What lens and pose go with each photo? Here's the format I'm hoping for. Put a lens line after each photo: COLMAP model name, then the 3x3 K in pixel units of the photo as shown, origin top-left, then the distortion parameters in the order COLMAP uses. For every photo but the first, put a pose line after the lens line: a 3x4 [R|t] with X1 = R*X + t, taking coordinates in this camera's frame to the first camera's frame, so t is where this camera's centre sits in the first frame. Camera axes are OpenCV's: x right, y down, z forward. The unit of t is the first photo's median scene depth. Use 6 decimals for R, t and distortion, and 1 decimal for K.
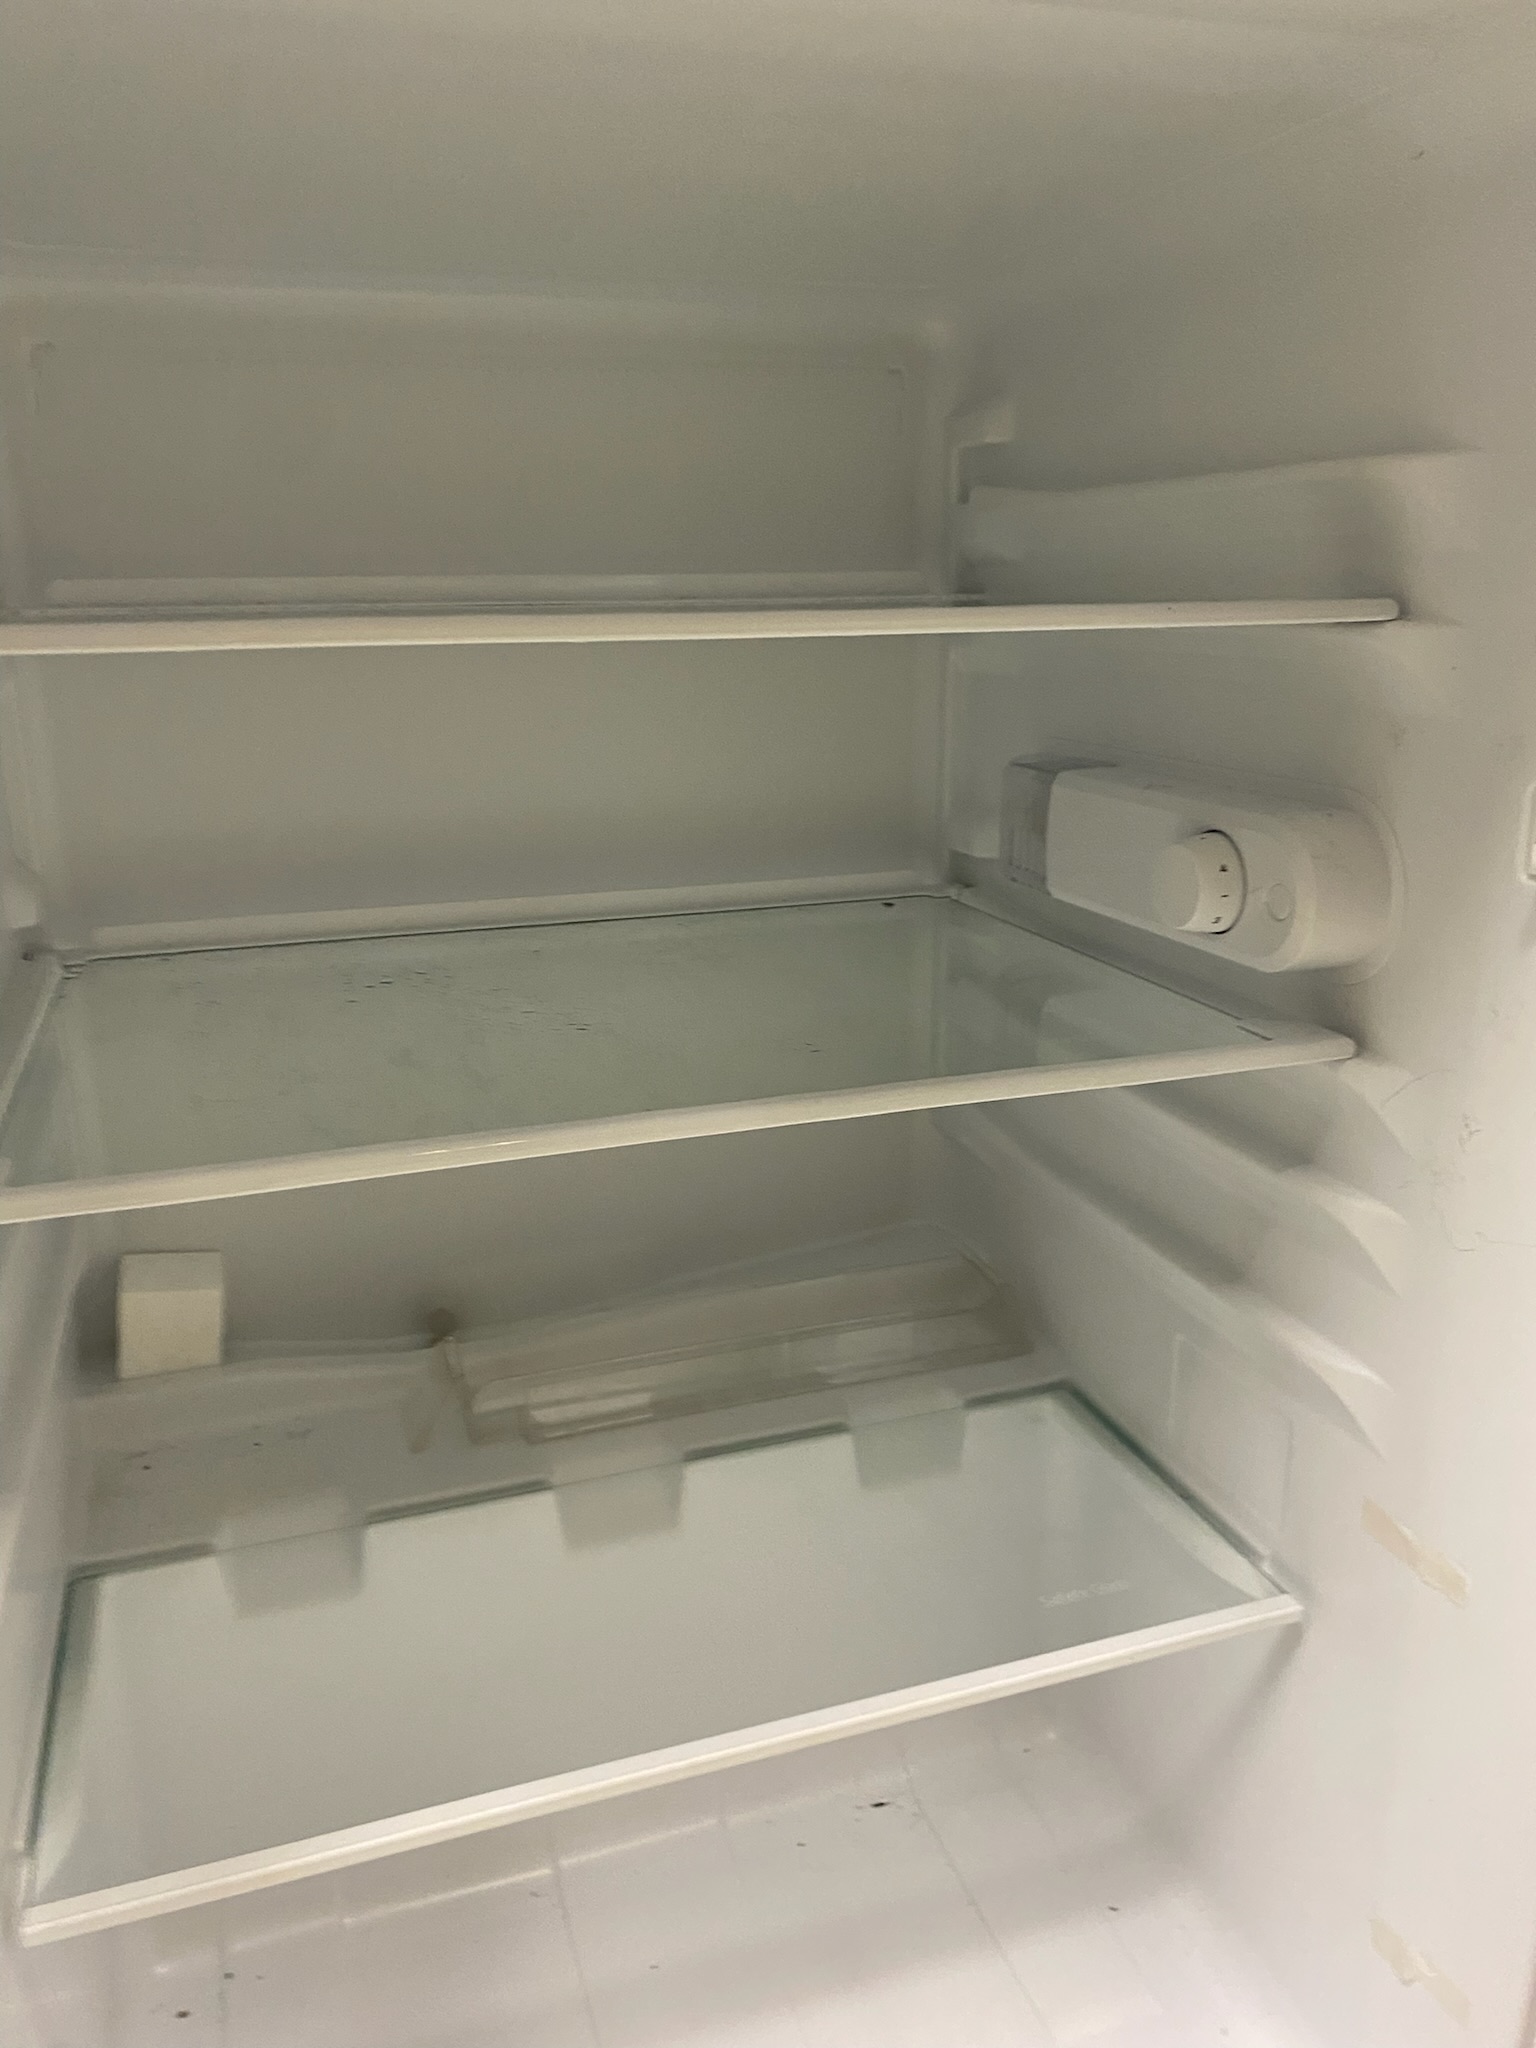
lens RADIAL K [[1536.5, 0, 768.0], [0, 1536.5, 1024.0], [0, 0, 1]] dist [0.064582, -0.122367]
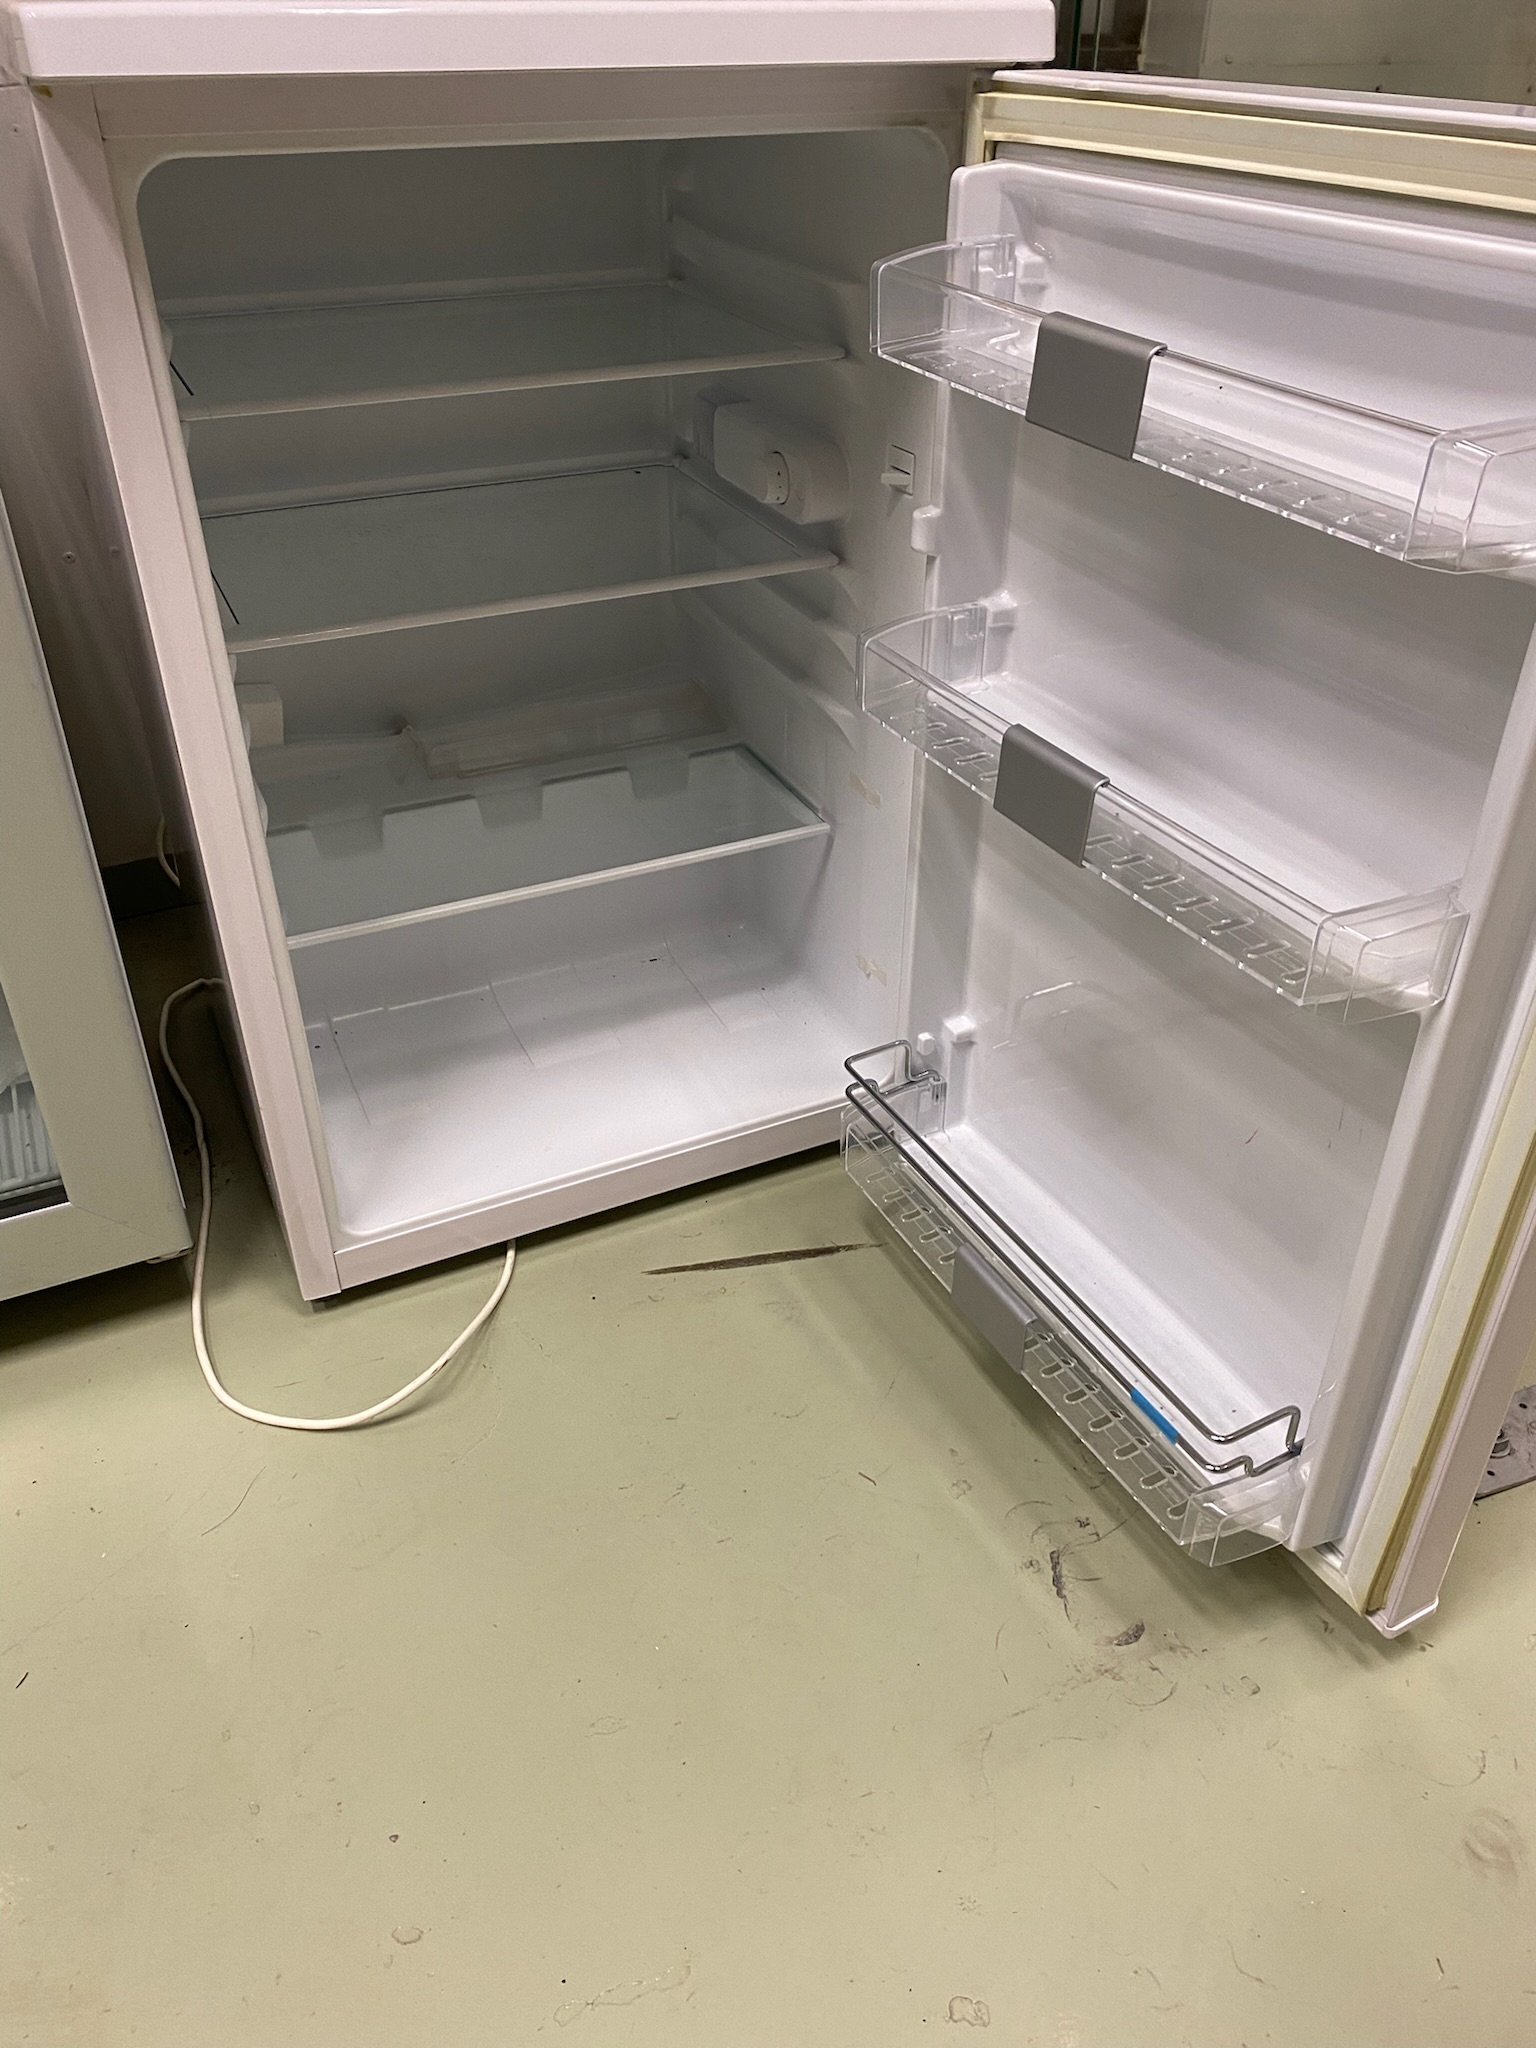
lens RADIAL K [[1536.5, 0, 768.0], [0, 1536.5, 1024.0], [0, 0, 1]] dist [0.064582, -0.122367]
pose [[0.993971, -0.049617, 0.097777, 0.025656], [0.015542, 0.946504, 0.322316, -0.055477], [-0.108539, -0.318853, 0.941569, -0.989885]]
